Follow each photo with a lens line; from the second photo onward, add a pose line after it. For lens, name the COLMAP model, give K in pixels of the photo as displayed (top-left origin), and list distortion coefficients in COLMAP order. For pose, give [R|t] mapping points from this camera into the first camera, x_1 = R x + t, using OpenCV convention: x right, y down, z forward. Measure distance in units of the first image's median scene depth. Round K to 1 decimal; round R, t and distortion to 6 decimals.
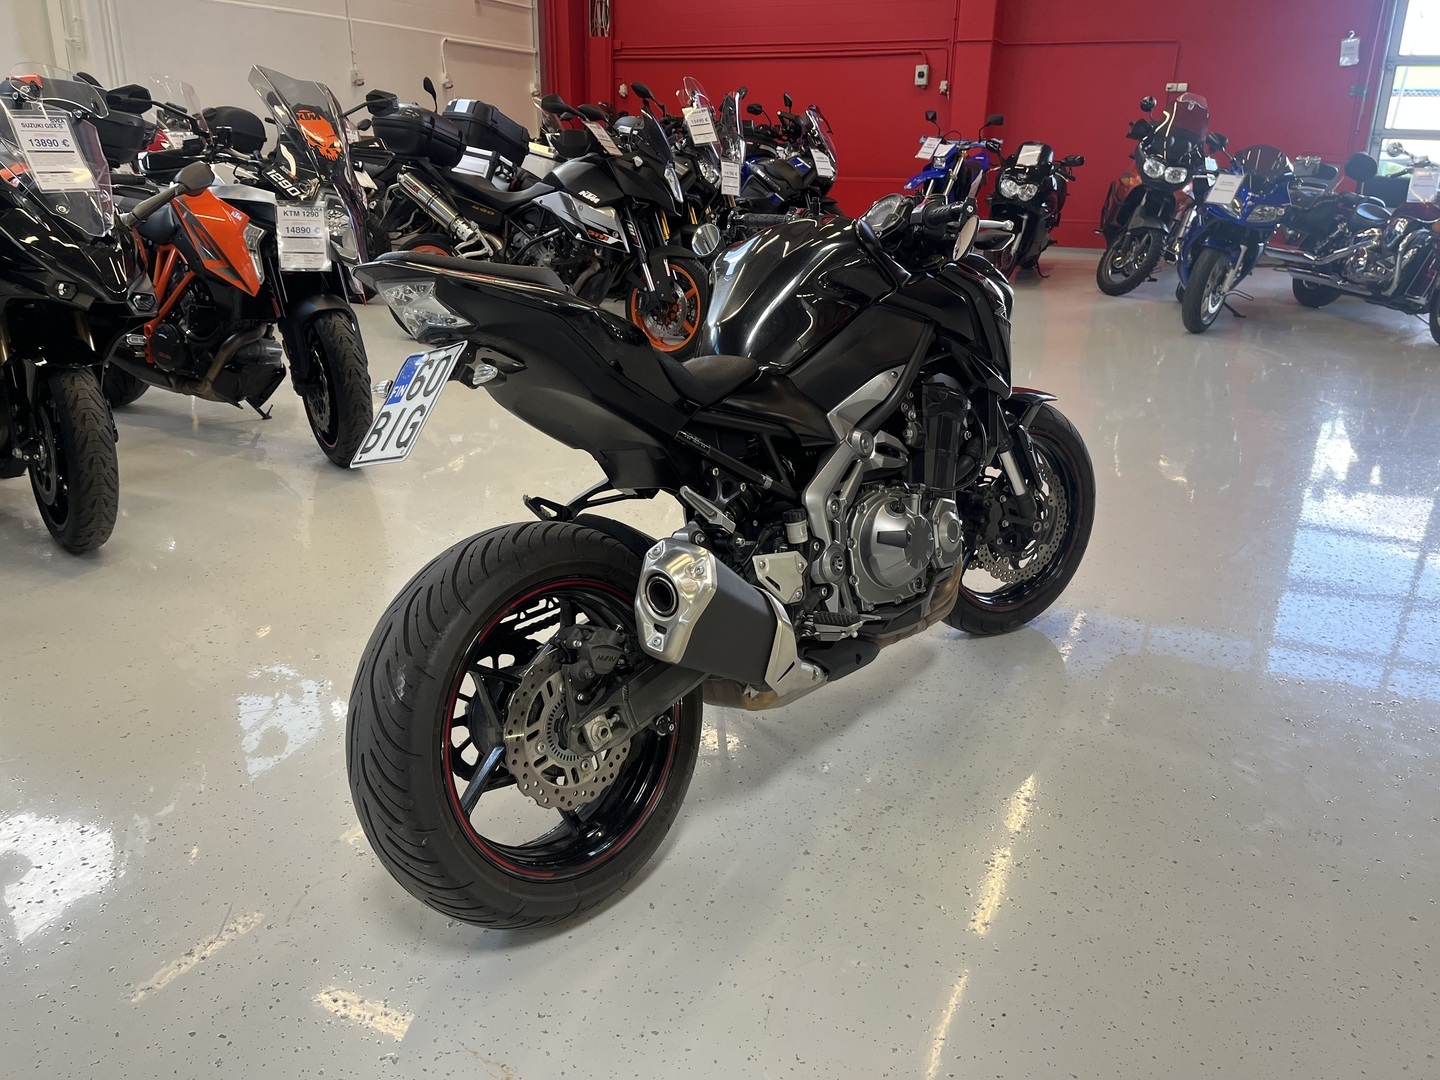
lens RADIAL K [[1086.3, 0, 717.4], [0, 1086.3, 546.4], [0, 0, 1]] dist [0.051351, -0.079242]
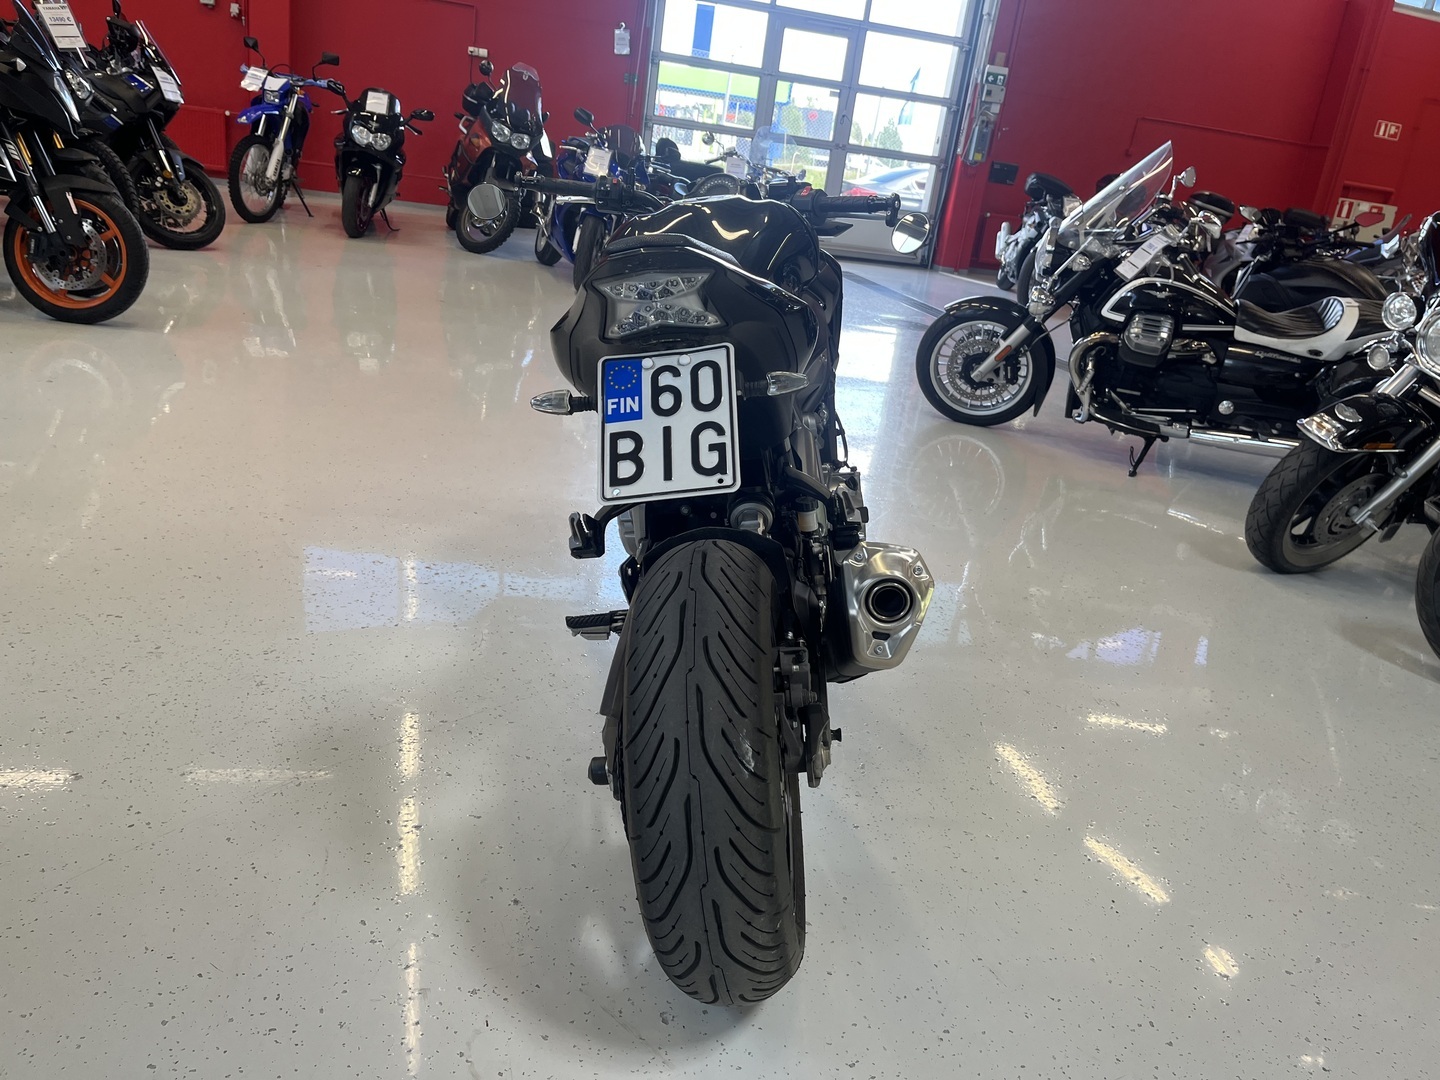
lens RADIAL K [[1086.3, 0, 723.2], [0, 1086.3, 537.0], [0, 0, 1]] dist [0.051351, -0.079242]
pose [[0.777903, -0.121533, 0.616519, -0.156119], [0.098095, 0.992577, 0.071891, -0.020156], [-0.620680, 0.004554, 0.784051, 0.066555]]
